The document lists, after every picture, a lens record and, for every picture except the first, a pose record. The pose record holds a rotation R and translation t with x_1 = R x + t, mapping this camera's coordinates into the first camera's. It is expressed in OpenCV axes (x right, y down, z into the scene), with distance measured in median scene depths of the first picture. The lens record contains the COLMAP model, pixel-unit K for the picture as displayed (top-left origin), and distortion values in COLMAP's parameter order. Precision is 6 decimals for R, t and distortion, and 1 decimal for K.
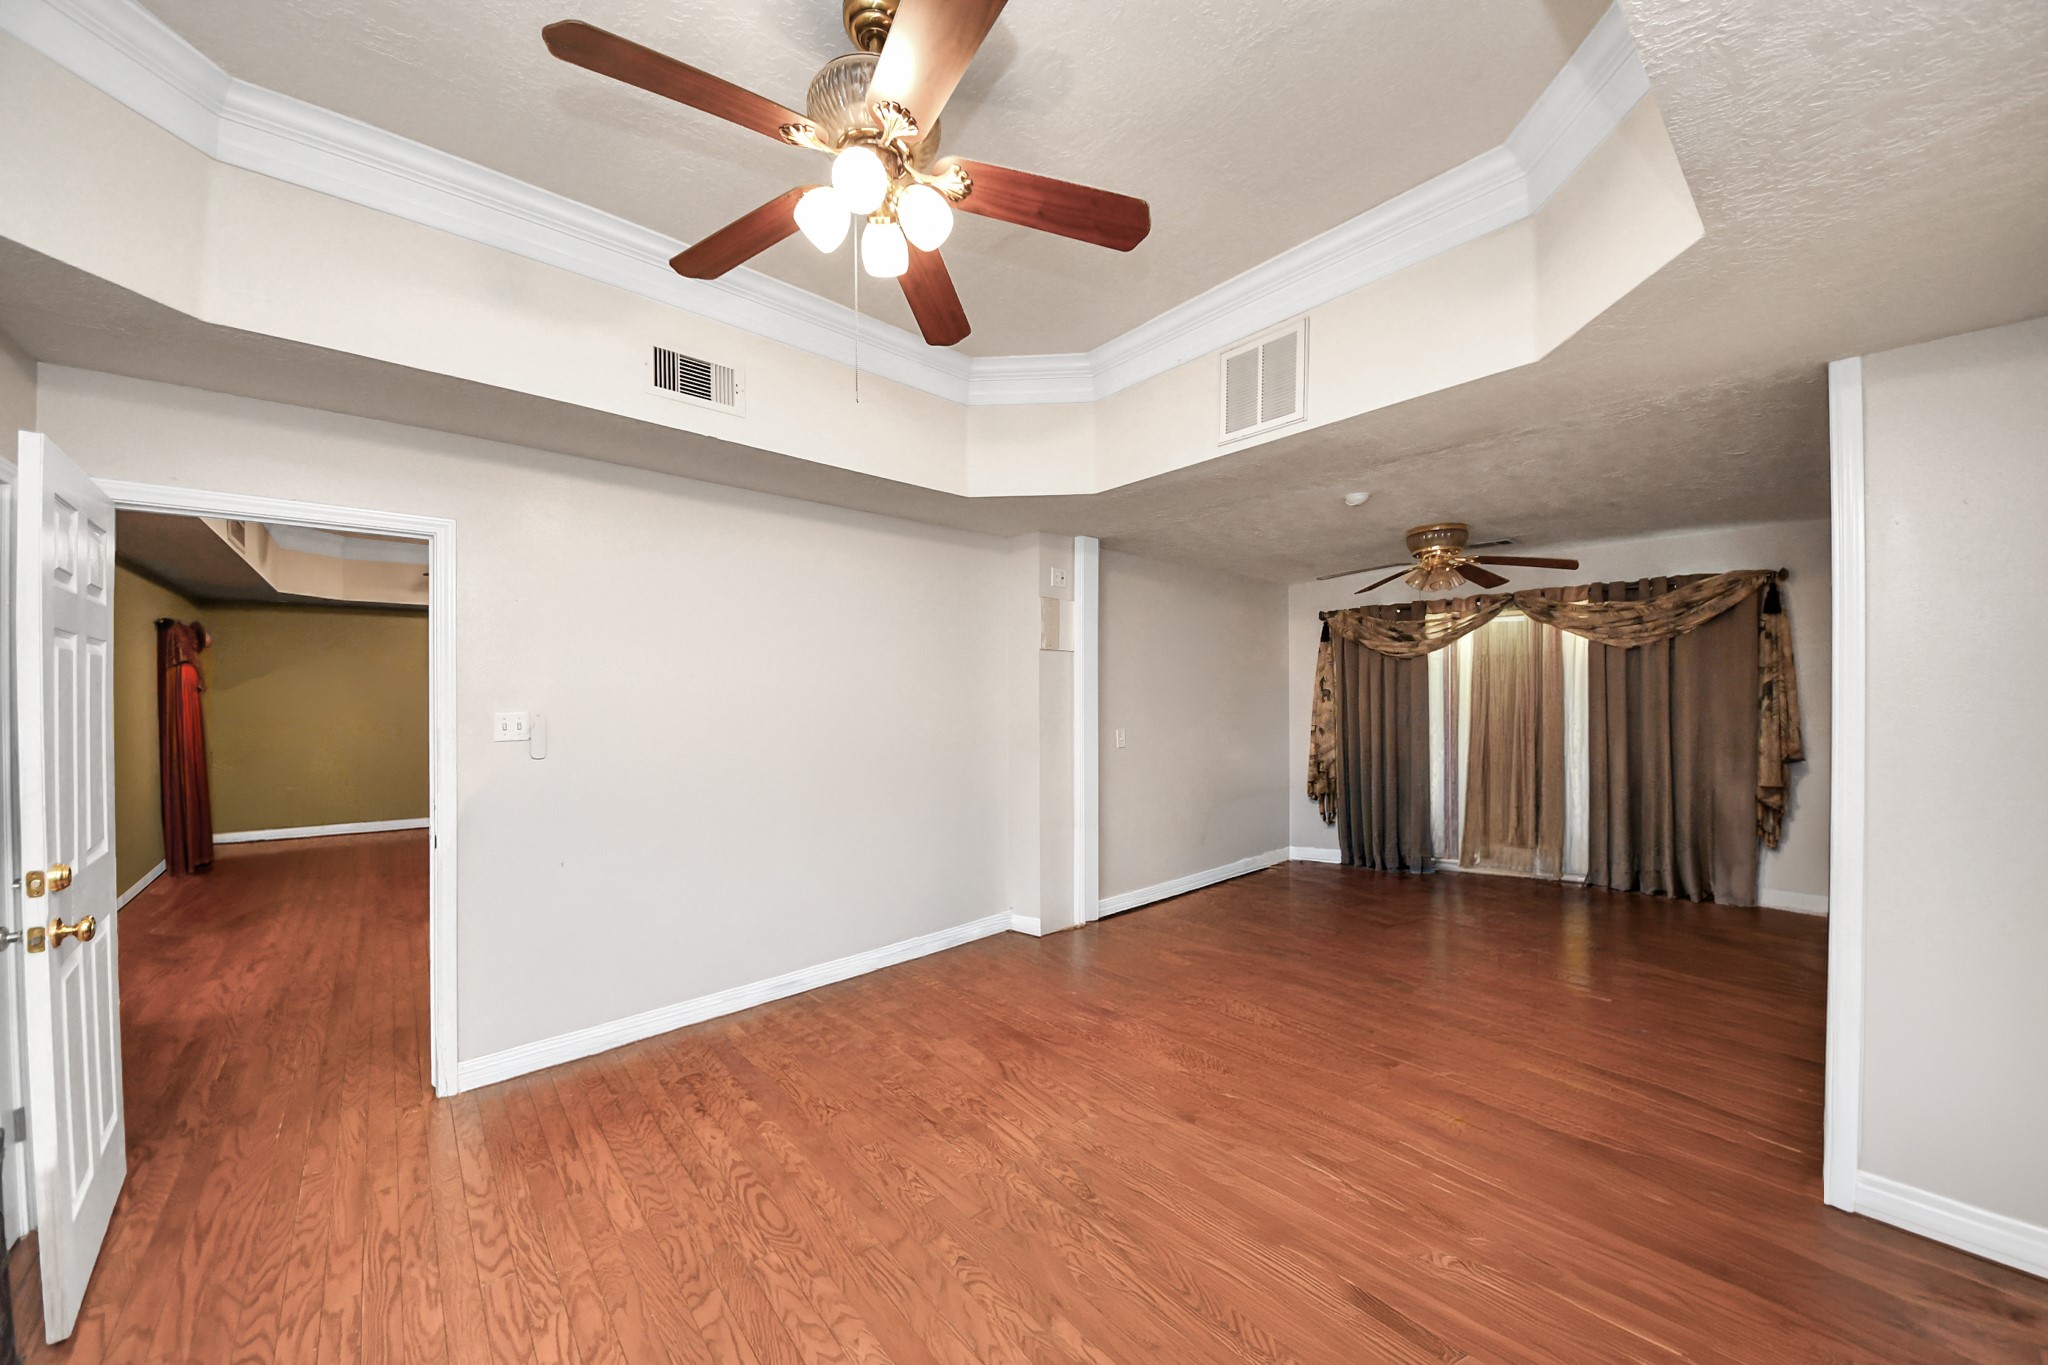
lens RADIAL K [[727.2, 0, 1019.9], [0, 727.2, 697.2], [0, 0, 1]] dist [0.000919, -0.011112]
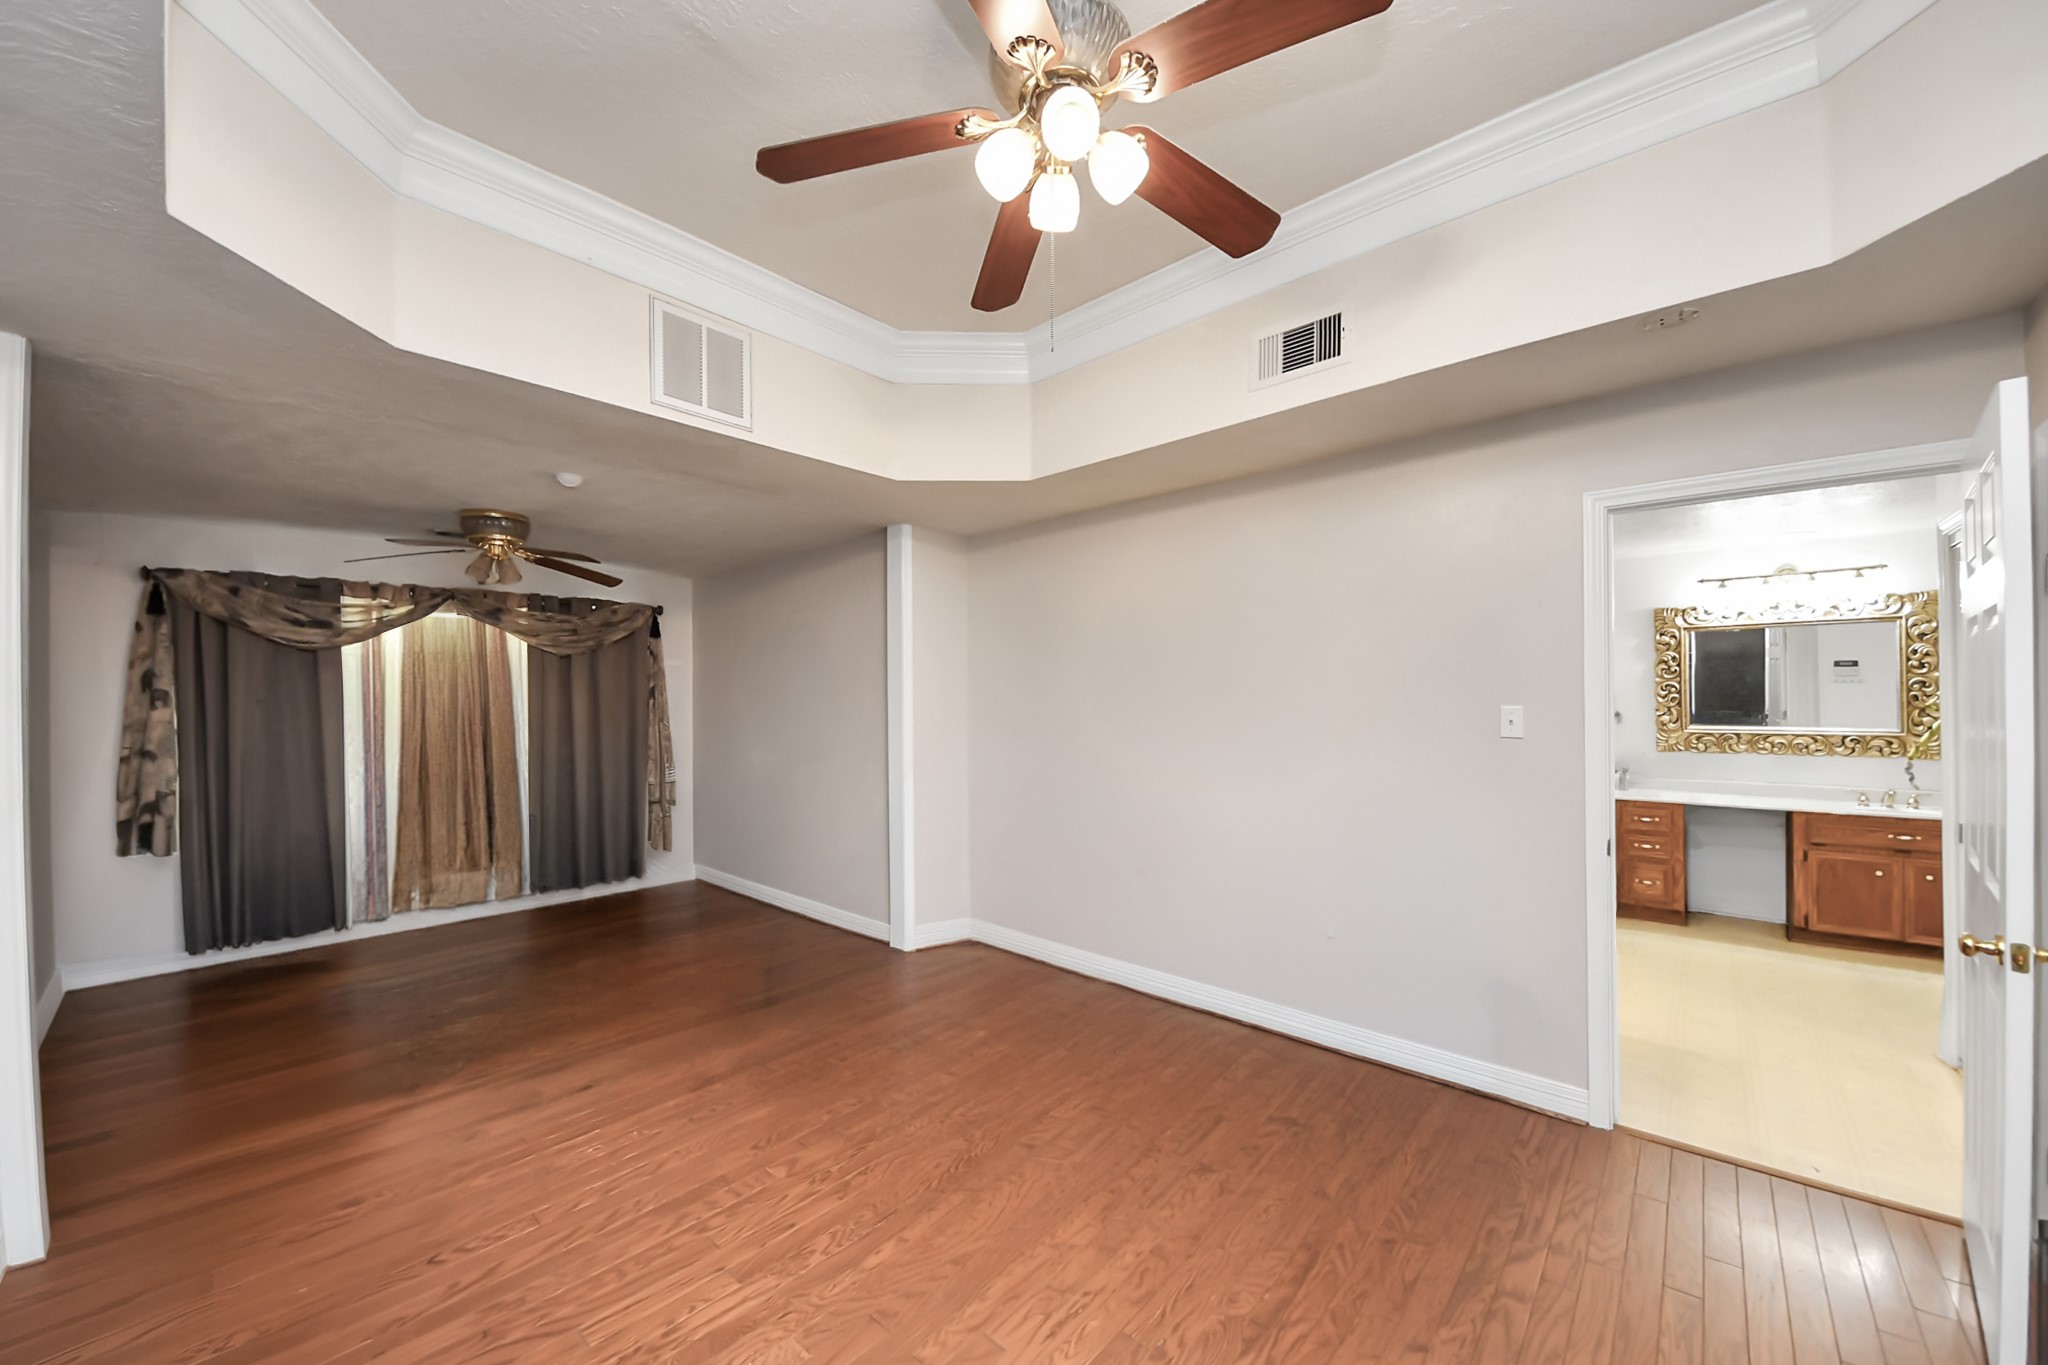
lens RADIAL K [[757.0, 0, 1029.4], [0, 757.0, 698.7], [0, 0, 1]] dist [0.000761, -0.008406]
pose [[-0.133552, -0.002136, 0.991039, -0.401673], [0.008721, 0.999956, 0.003330, 0.001459], [-0.991003, 0.009088, -0.133528, 0.409212]]
